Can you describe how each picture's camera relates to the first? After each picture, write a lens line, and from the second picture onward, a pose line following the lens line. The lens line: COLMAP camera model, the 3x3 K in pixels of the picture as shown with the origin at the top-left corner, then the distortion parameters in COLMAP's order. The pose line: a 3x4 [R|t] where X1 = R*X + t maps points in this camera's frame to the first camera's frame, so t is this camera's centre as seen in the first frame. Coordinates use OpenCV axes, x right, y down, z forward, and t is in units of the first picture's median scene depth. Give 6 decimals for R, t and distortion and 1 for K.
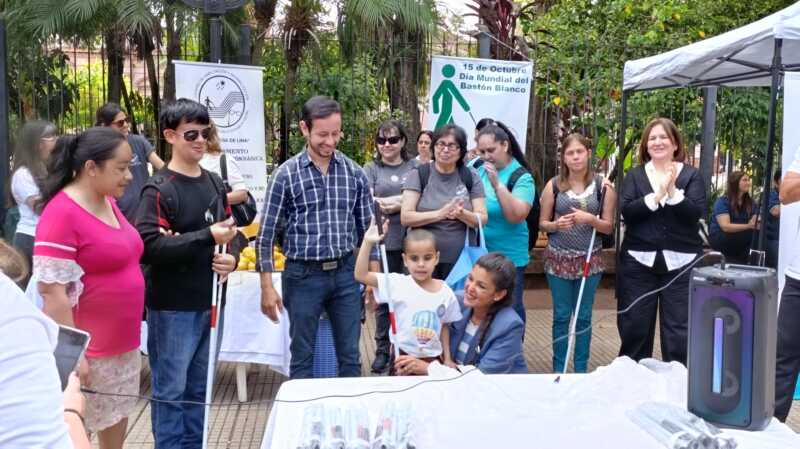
lens RADIAL K [[885.5, 0, 400.0], [0, 885.5, 224.5], [0, 0, 1]] dist [0.100301, -0.263539]
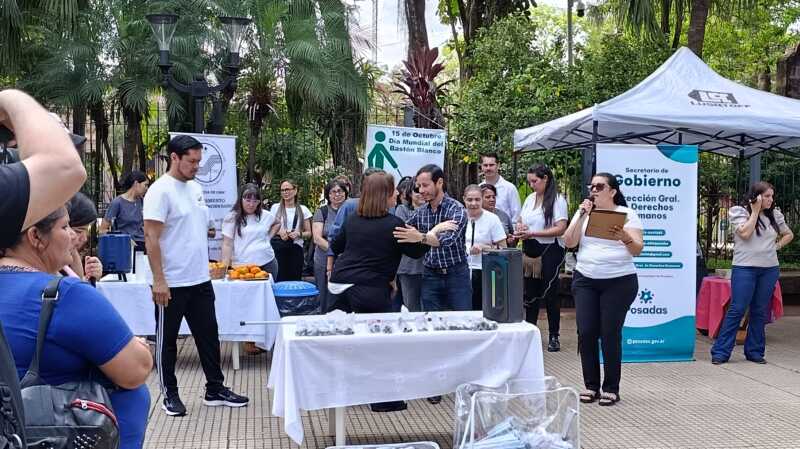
lens RADIAL K [[961.4, 0, 399.0], [0, 961.4, 205.1], [0, 0, 1]] dist [0.175539, -0.658886]
pose [[0.998217, -0.009501, 0.058931, -0.000514], [0.014300, 0.996566, -0.081553, 0.037548], [-0.057954, 0.082250, 0.994925, -0.366195]]
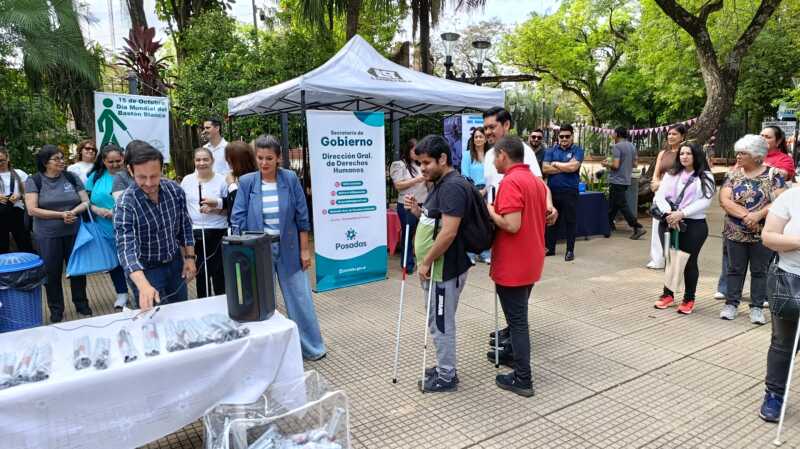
lens RADIAL K [[543.2, 0, 397.8], [0, 543.2, 227.8], [0, 0, 1]] dist [0.038475, -0.052873]
pose [[0.881426, -0.104007, 0.460729, 0.039920], [0.071782, 0.993621, 0.086978, -0.011449], [-0.466836, -0.043593, 0.883269, -0.036489]]
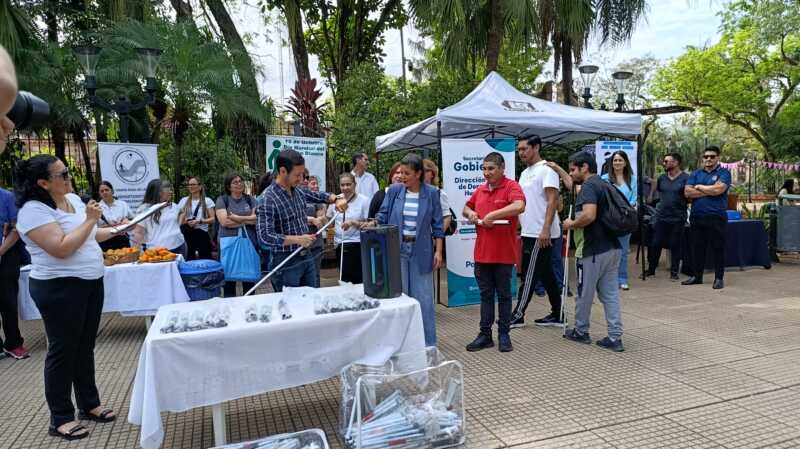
lens RADIAL K [[549.2, 0, 412.4], [0, 549.2, 229.4], [0, 0, 1]] dist [0.038607, -0.059864]
pose [[0.966971, -0.065693, 0.246275, 0.036142], [0.070990, 0.997396, -0.012682, 0.023312], [-0.244801, 0.029746, 0.969117, -0.088805]]
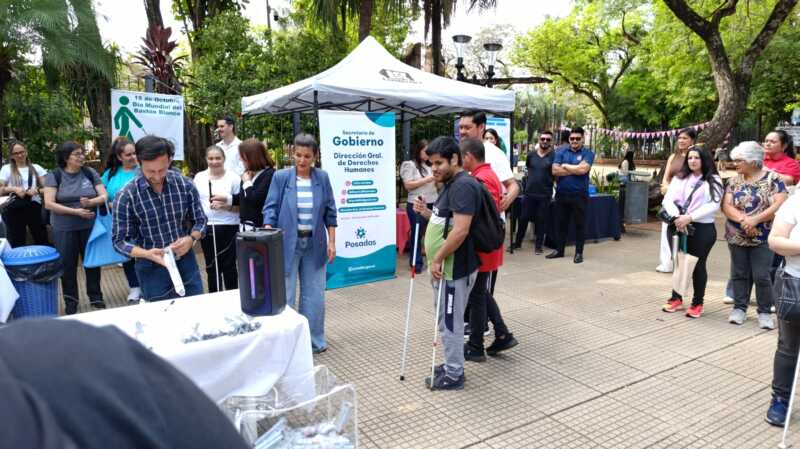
lens RADIAL K [[543.9, 0, 397.3], [0, 543.9, 221.7], [0, 0, 1]] dist [0.037746, -0.054357]
pose [[0.890769, -0.085525, 0.446336, 0.036053], [0.058250, 0.995518, 0.074507, -0.011127], [-0.450708, -0.040370, 0.891758, -0.042469]]
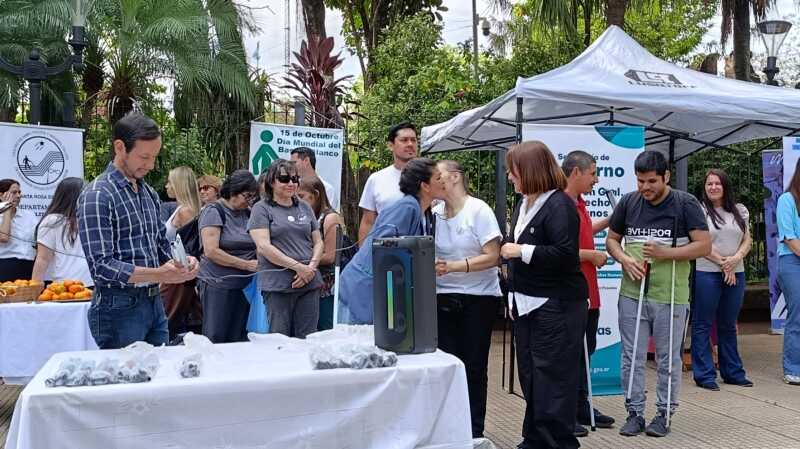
lens RADIAL K [[883.4, 0, 413.9], [0, 883.4, 226.3], [0, 0, 1]] dist [0.103990, -0.263688]
pose [[0.985571, -0.016603, 0.168448, 0.048468], [0.032900, 0.994988, -0.094423, 0.046400], [-0.166037, 0.098603, 0.981178, -0.087868]]
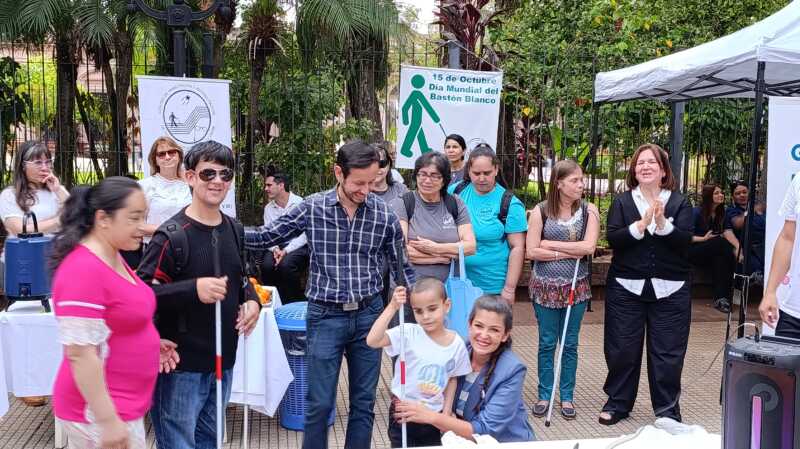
lens RADIAL K [[885.8, 0, 400.0], [0, 885.8, 224.5], [0, 0, 1]] dist [0.099081, -0.264677]
pose [[0.998399, -0.010075, 0.055663, -0.021855], [0.009448, 0.999889, 0.011503, -0.026644], [-0.055773, -0.010958, 0.998383, 0.018780]]
